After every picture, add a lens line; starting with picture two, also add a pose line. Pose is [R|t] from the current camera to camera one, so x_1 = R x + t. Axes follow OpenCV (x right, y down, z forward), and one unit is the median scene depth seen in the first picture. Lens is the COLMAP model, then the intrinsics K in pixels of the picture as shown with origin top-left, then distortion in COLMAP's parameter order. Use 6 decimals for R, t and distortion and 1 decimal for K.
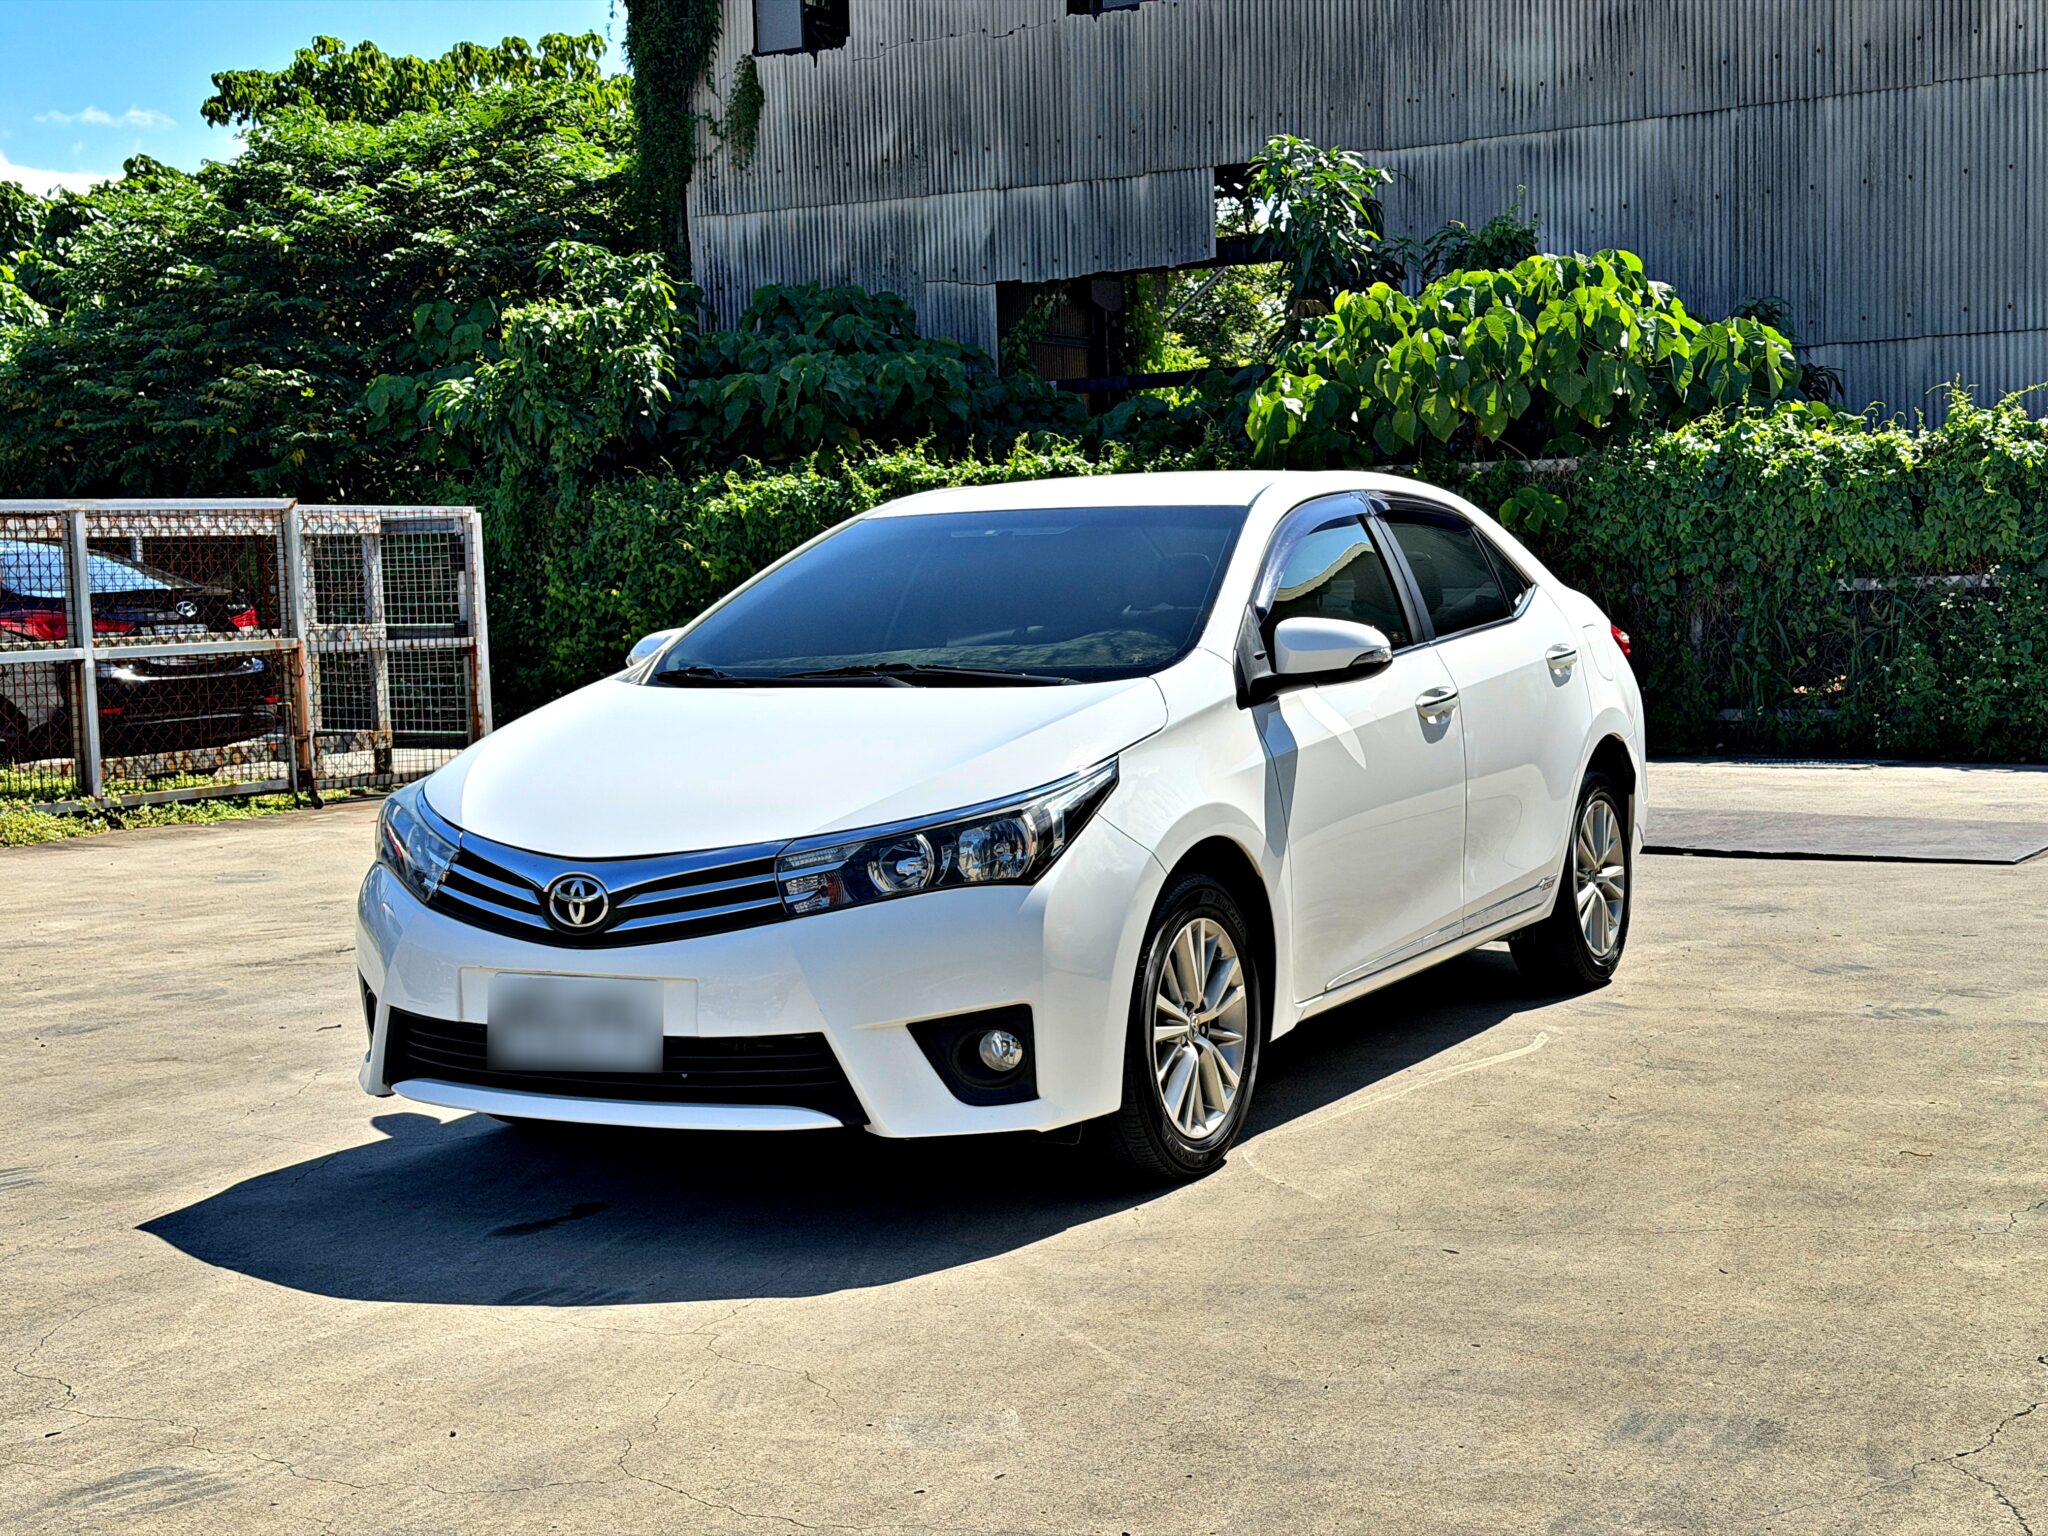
lens RADIAL K [[2834.4, 0, 1024.8], [0, 2834.4, 769.2], [0, 0, 1]] dist [0.043328, 0.000000]
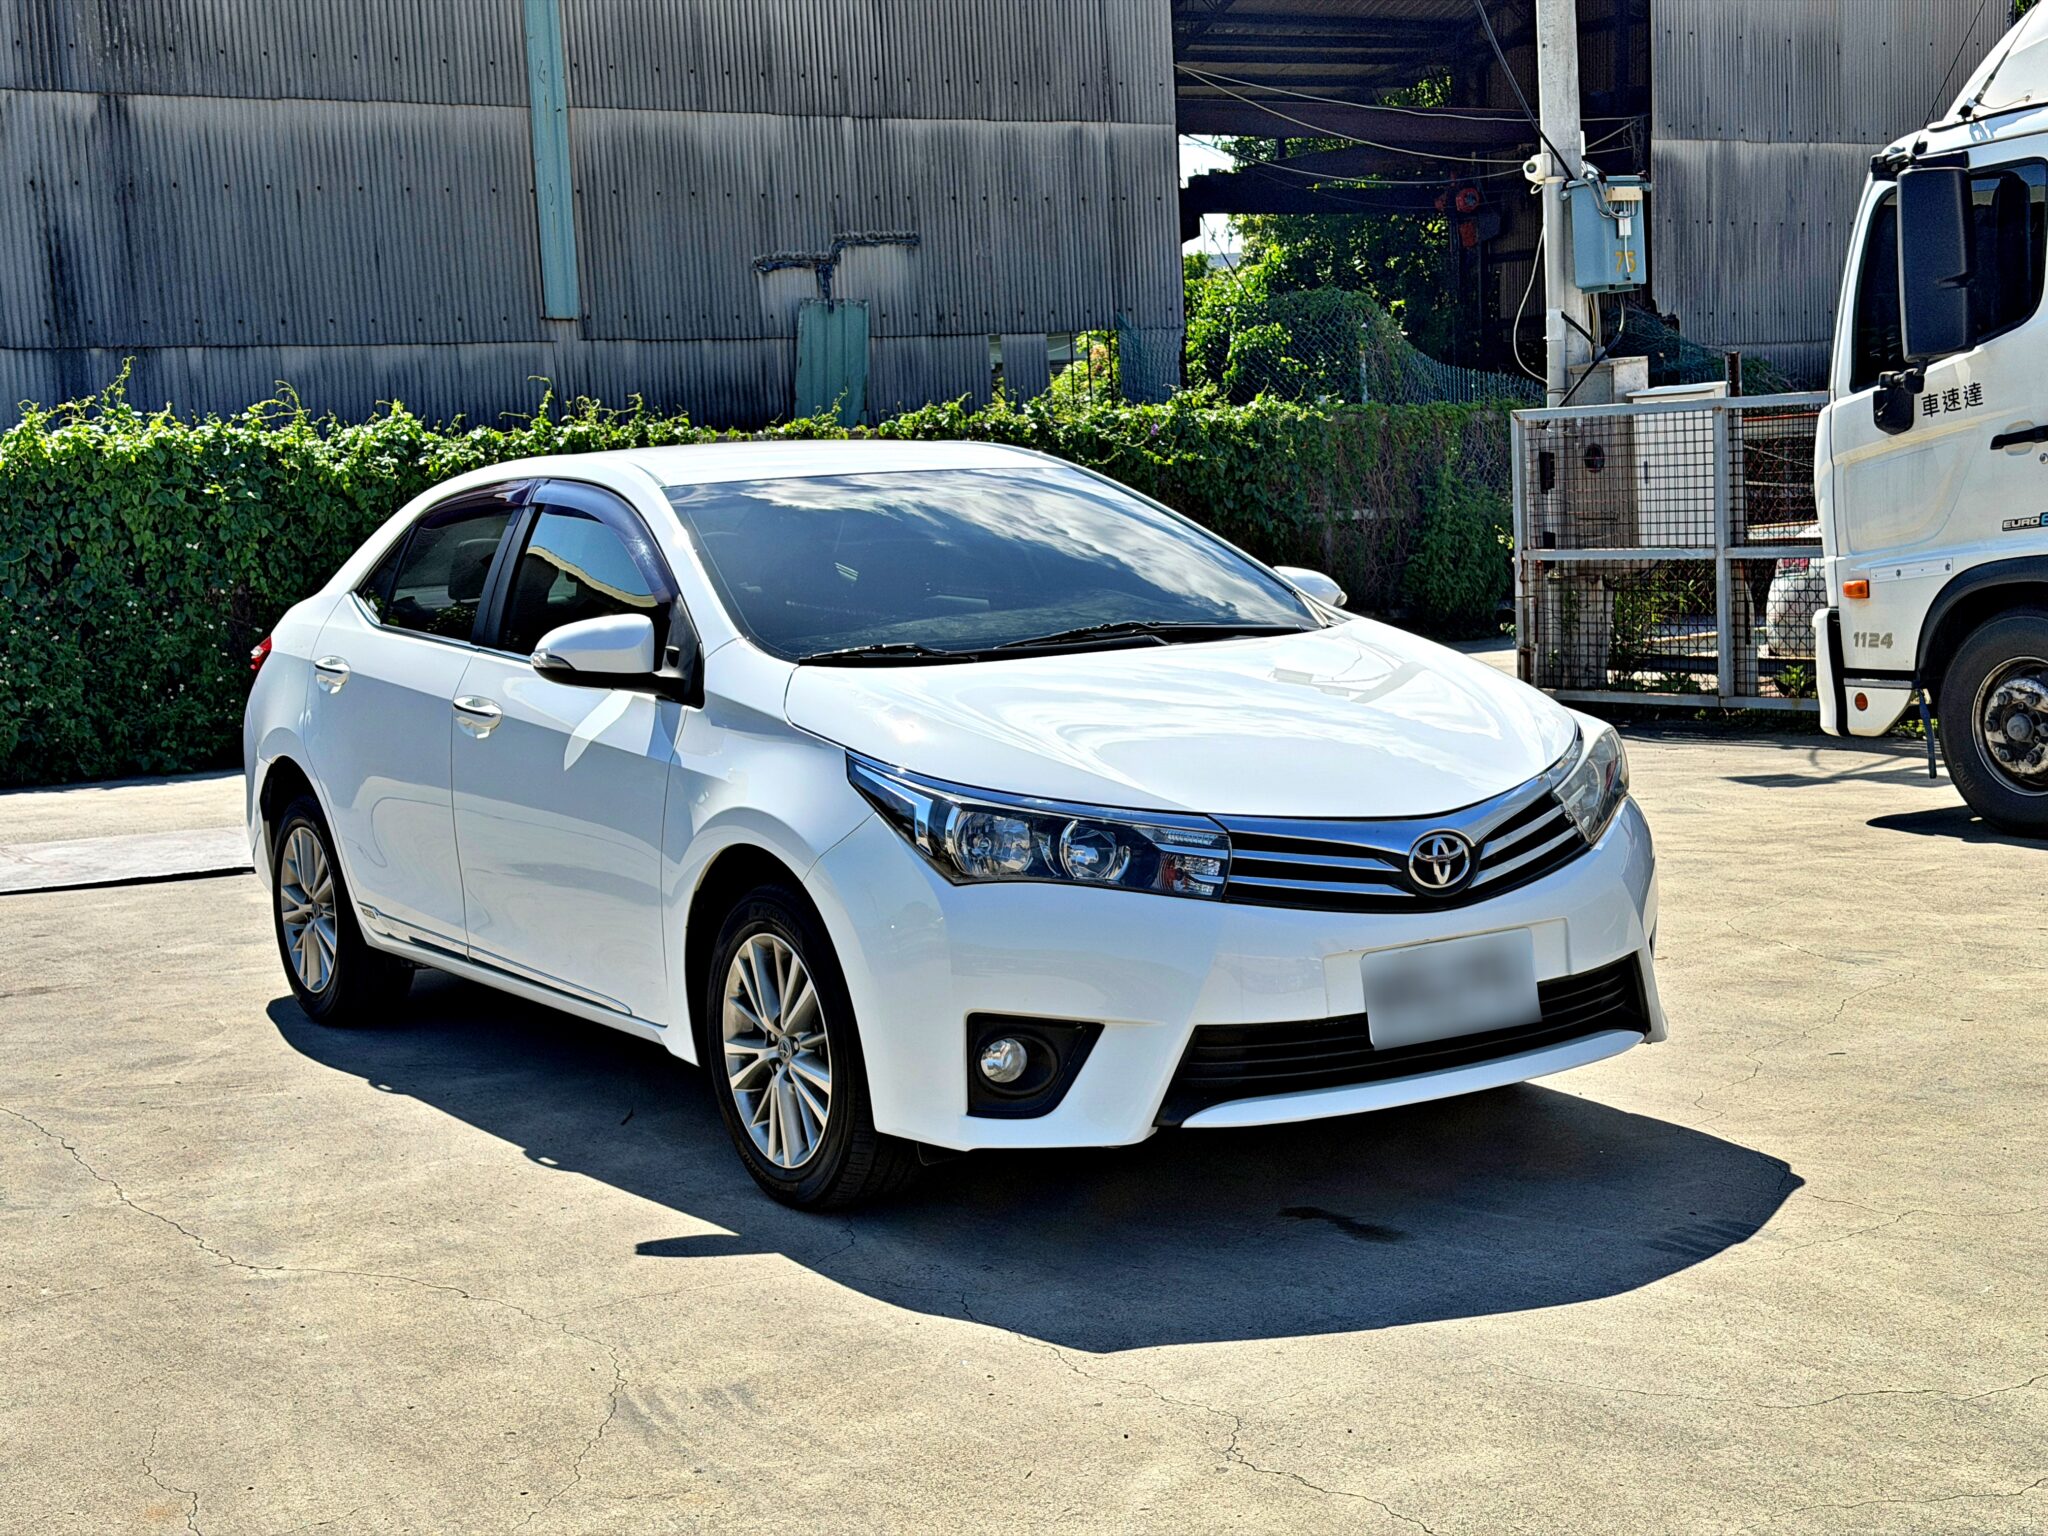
lens RADIAL K [[2834.4, 0, 1026.1], [0, 2834.4, 770.8], [0, 0, 1]] dist [0.043328, 0.000000]
pose [[0.514000, -0.087297, 0.853337, -1.020032], [0.103898, 0.993820, 0.039086, -0.033140], [-0.851475, 0.068570, 0.519893, 0.629105]]
